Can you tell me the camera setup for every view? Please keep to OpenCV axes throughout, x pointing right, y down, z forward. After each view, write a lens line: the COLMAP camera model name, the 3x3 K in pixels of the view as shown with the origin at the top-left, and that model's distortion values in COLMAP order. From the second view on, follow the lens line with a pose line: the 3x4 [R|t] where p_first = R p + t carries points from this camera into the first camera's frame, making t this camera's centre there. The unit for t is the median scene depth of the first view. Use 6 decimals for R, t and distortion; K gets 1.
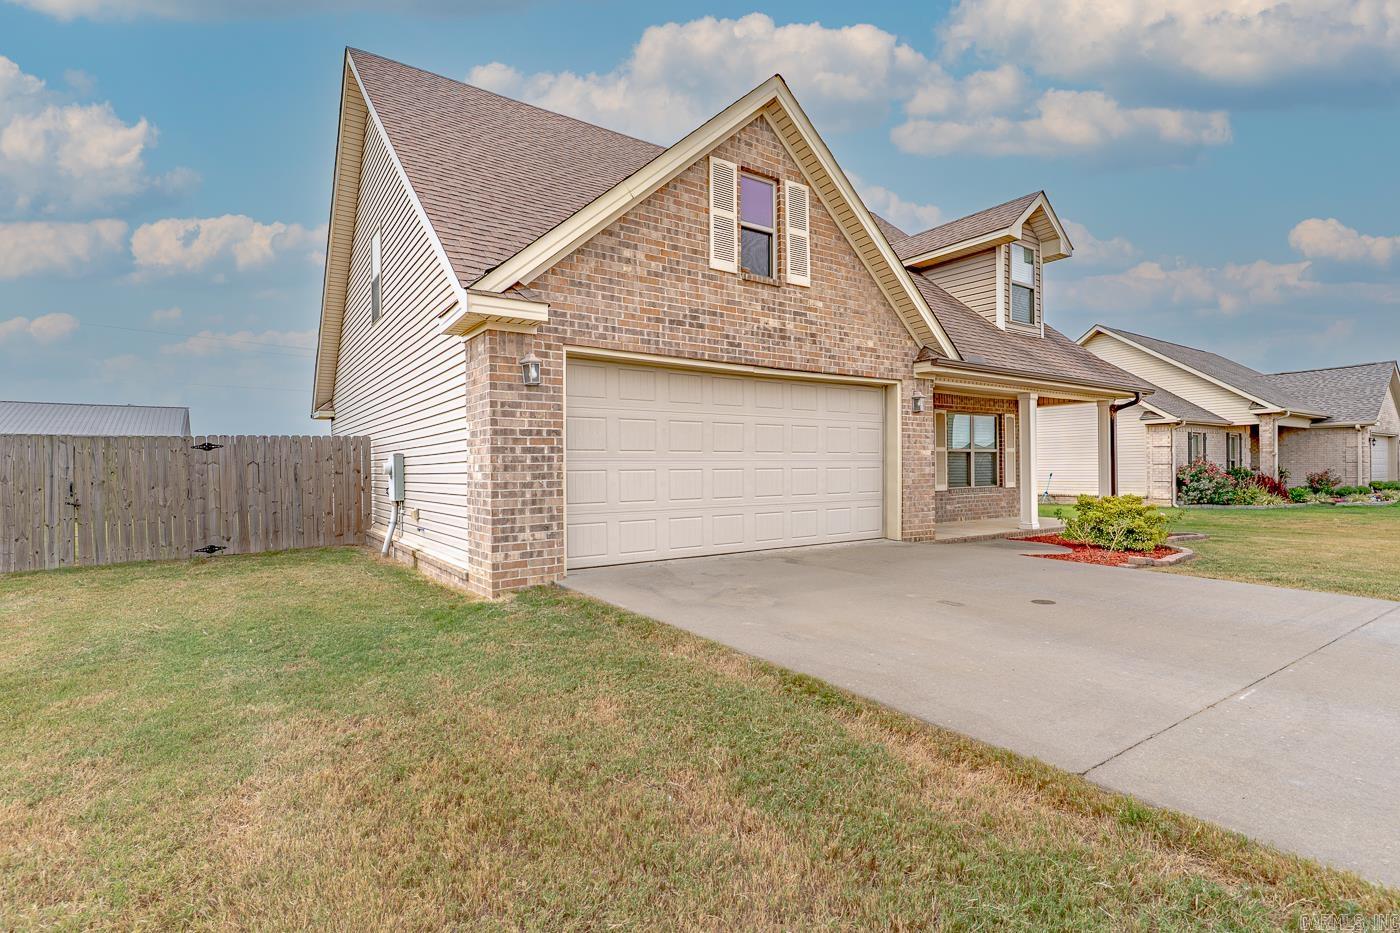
lens RADIAL K [[665.7, 0, 694.8], [0, 665.7, 467.3], [0, 0, 1]] dist [0.000078, 0.000327]
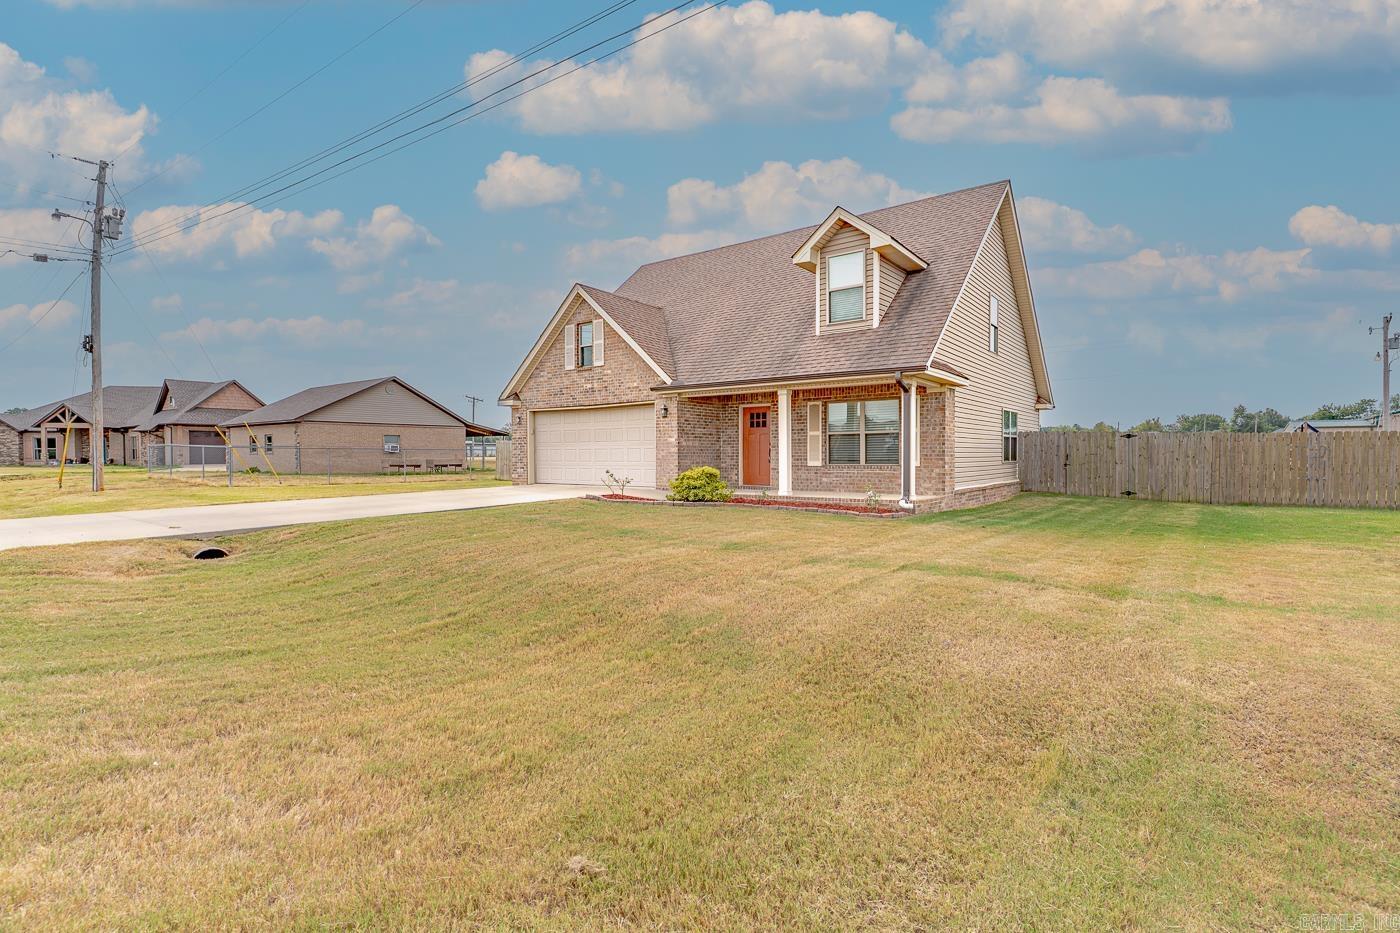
lens RADIAL K [[669.9, 0, 694.9], [0, 669.9, 458.7], [0, 0, 1]] dist [0.001424, 0.000124]
pose [[0.306739, 0.014925, -0.951677, 2.344466], [0.006728, 0.999818, 0.017849, -0.004222], [0.951770, -0.011878, 0.306583, 0.613442]]
